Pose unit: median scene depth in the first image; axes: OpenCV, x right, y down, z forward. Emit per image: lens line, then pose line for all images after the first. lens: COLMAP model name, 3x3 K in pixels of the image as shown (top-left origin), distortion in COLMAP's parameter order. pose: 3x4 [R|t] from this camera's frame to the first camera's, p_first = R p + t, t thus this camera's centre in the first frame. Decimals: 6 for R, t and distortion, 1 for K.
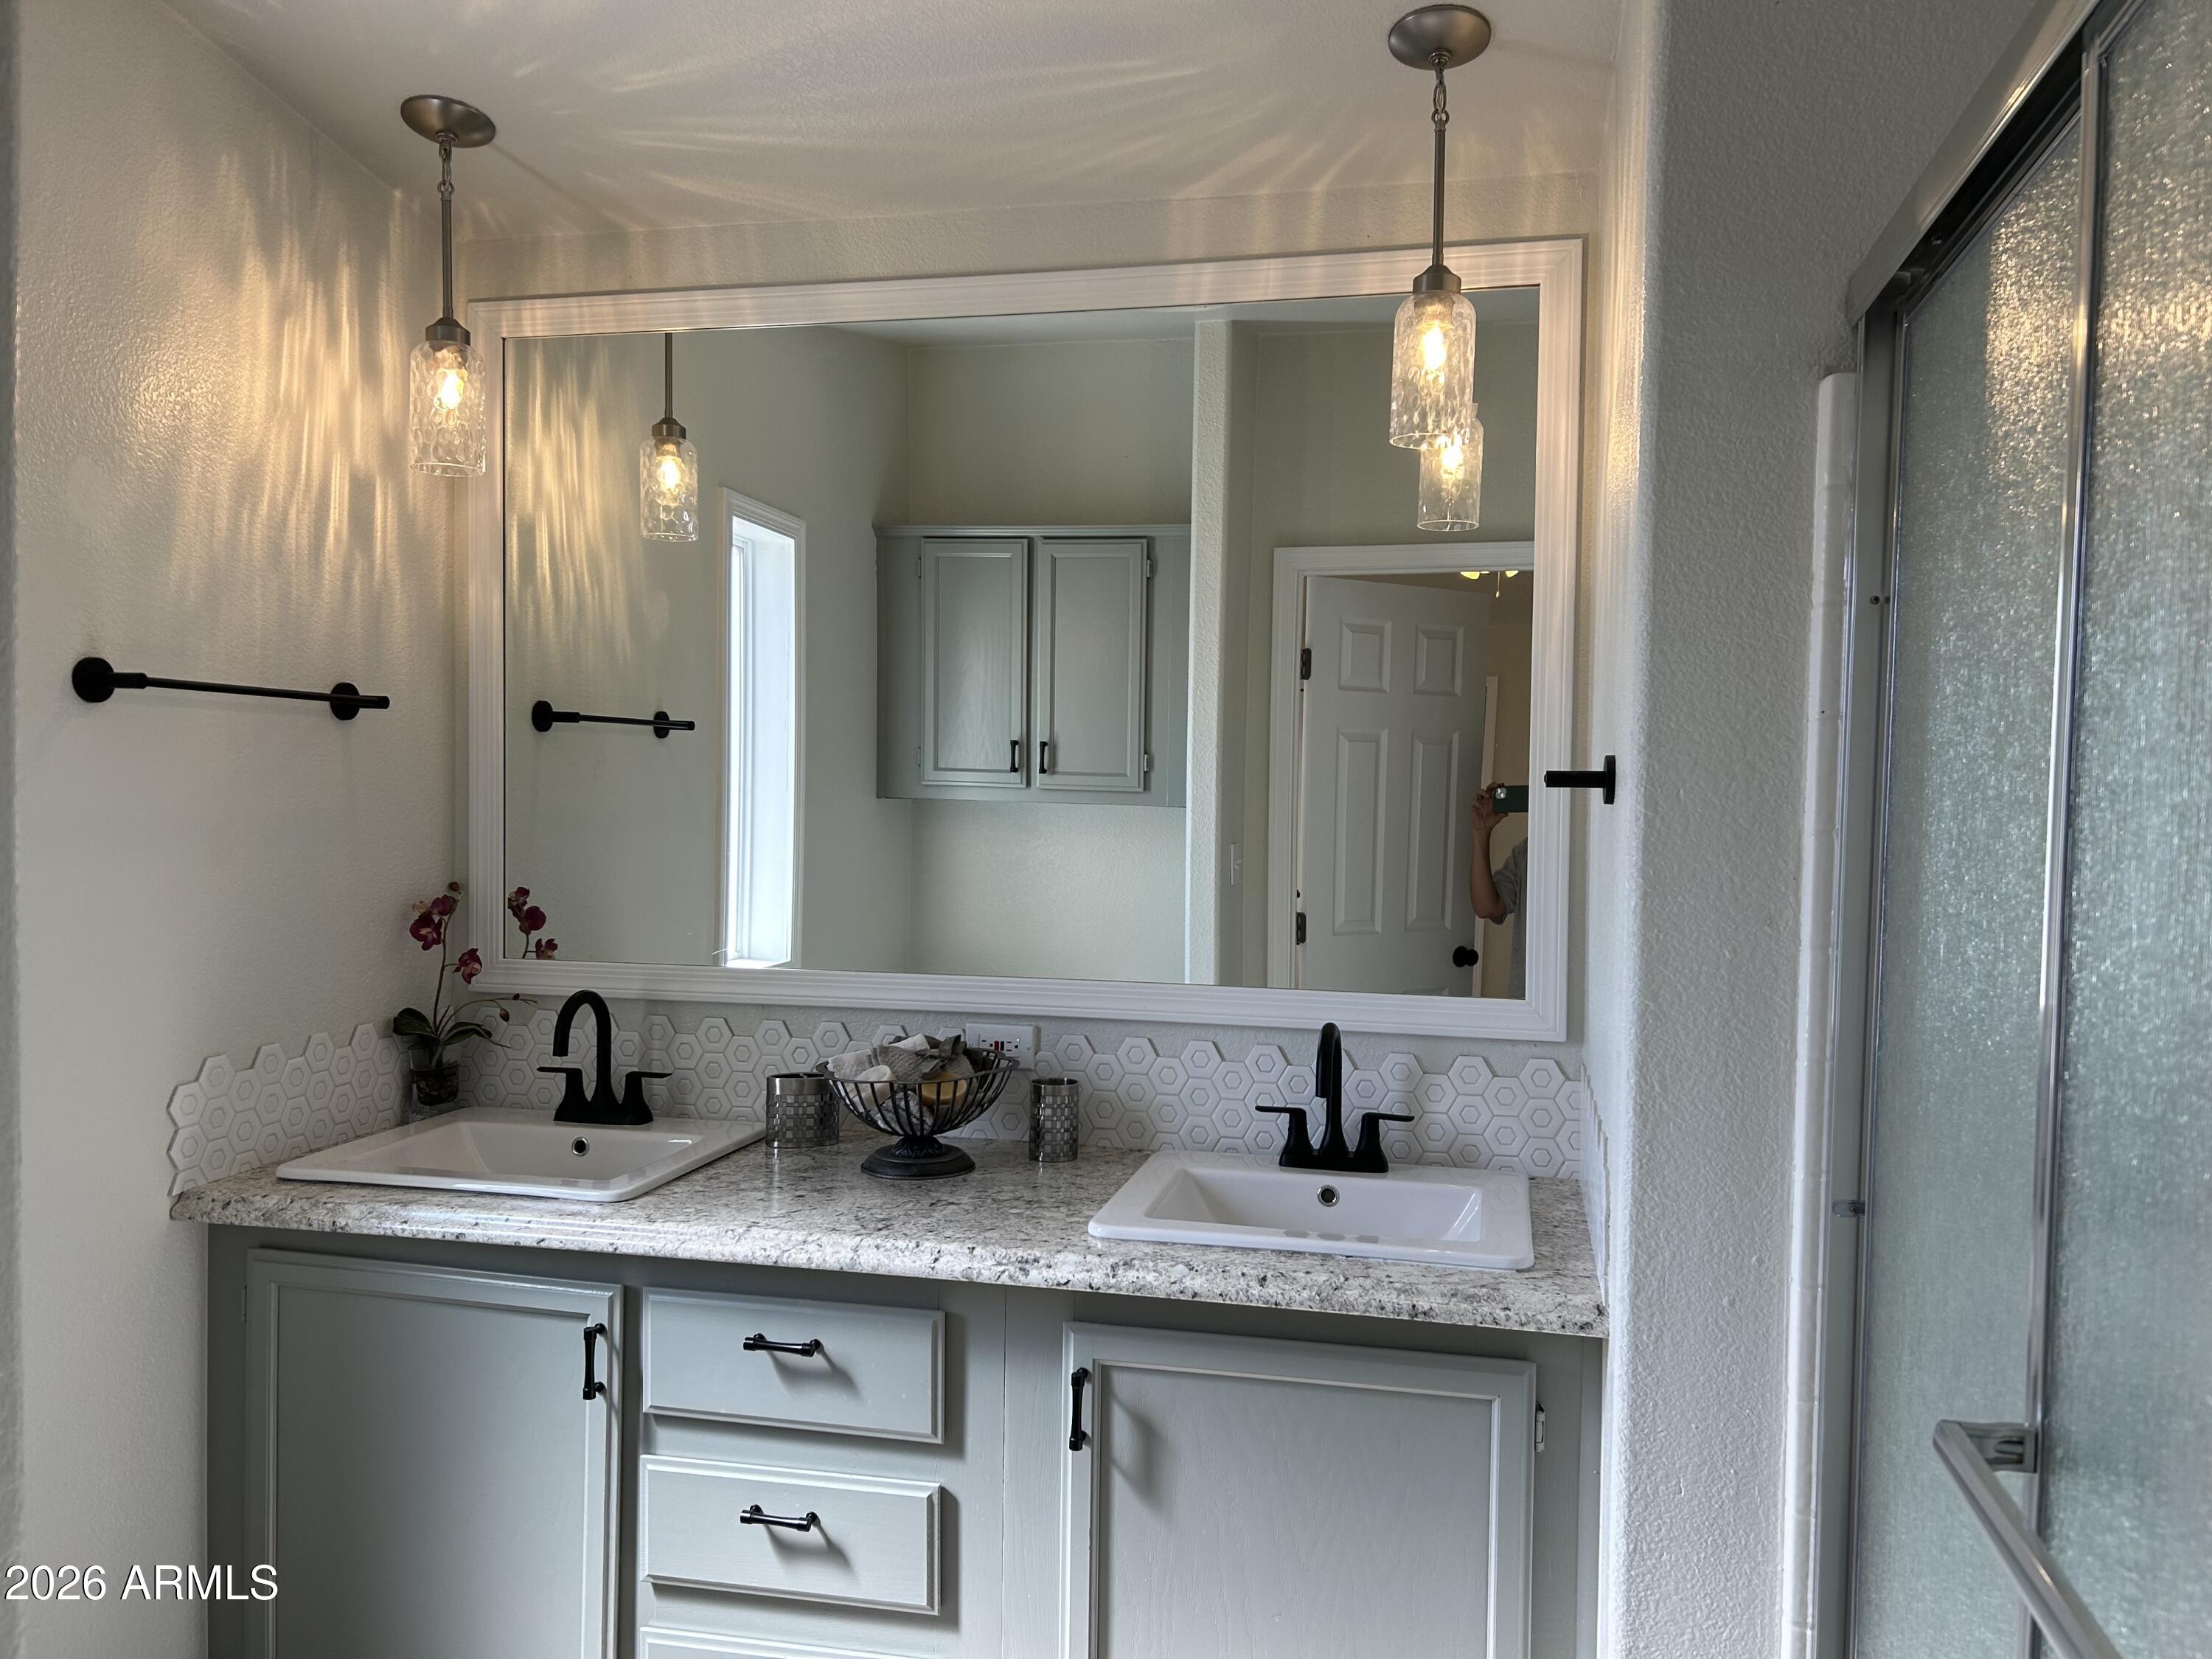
lens RADIAL K [[1674.0, 0, 1108.8], [0, 1674.0, 835.9], [0, 0, 1]] dist [0.000520, 0.000227]
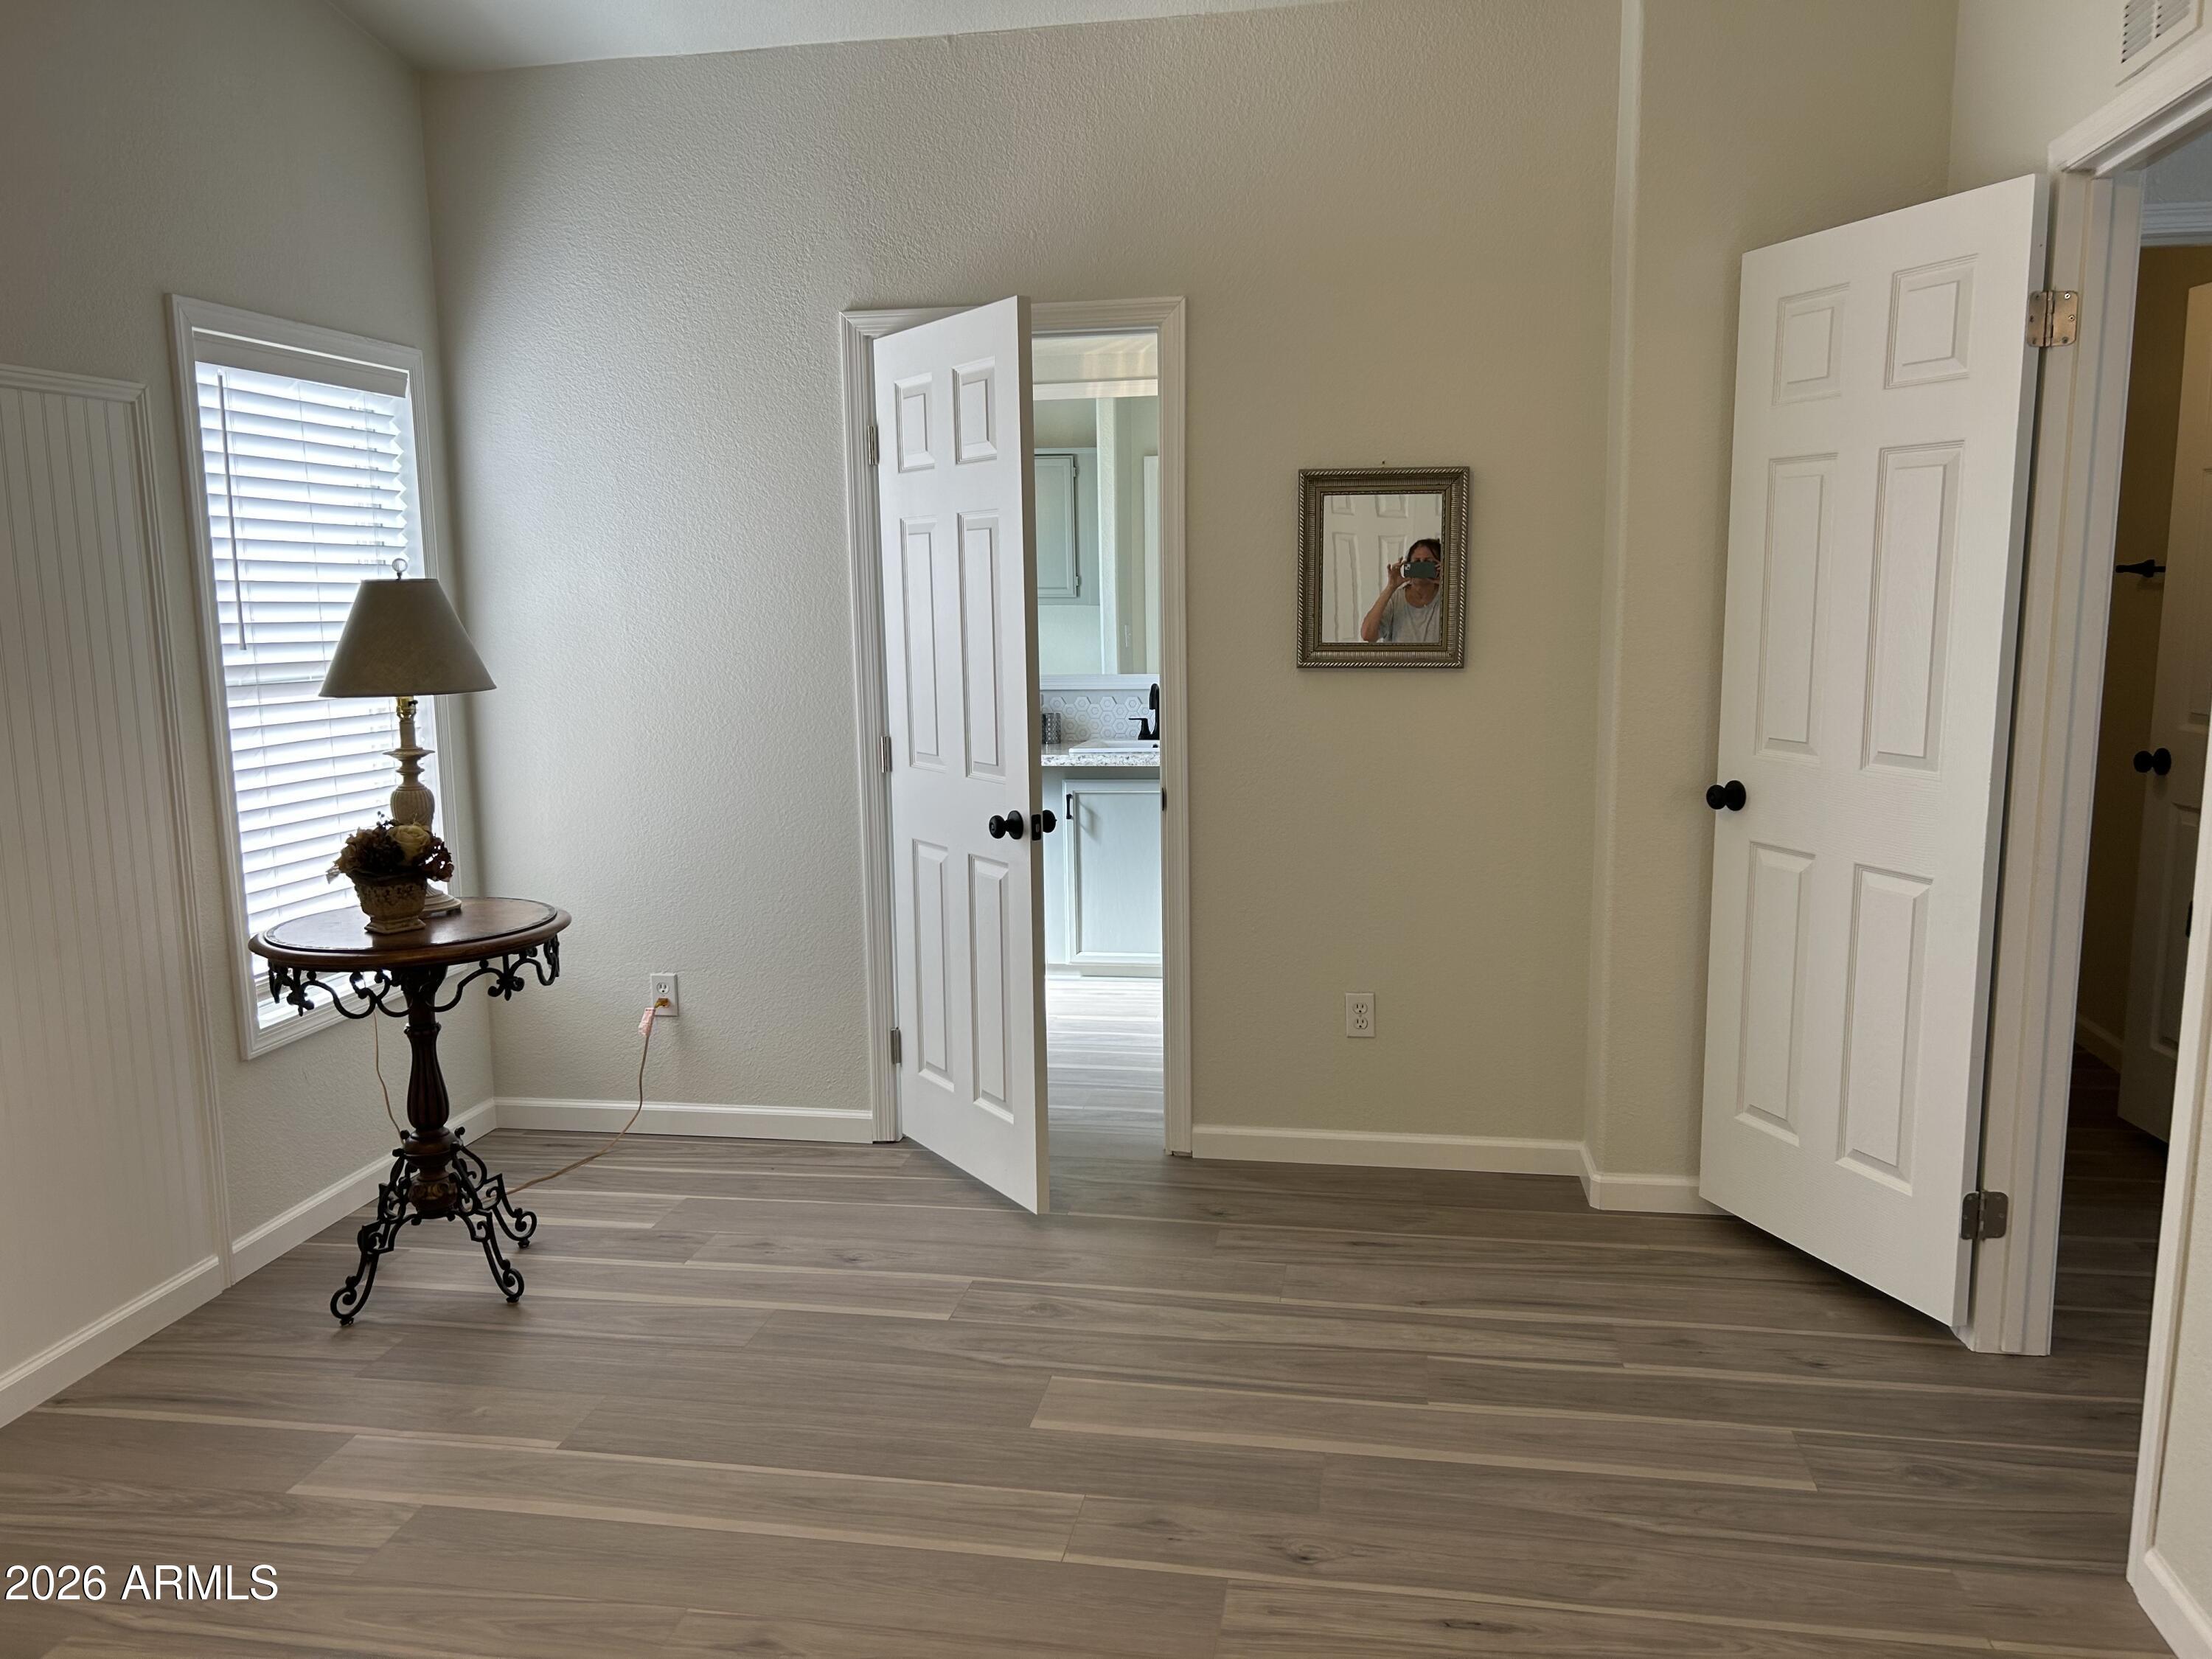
lens RADIAL K [[1674.0, 0, 1109.7], [0, 1674.0, 833.9], [0, 0, 1]] dist [0.000520, 0.000227]
pose [[0.998267, -0.037406, 0.045428, -0.067858], [0.031842, 0.992555, 0.117560, 0.032287], [-0.049487, -0.115910, 0.992026, -1.629140]]
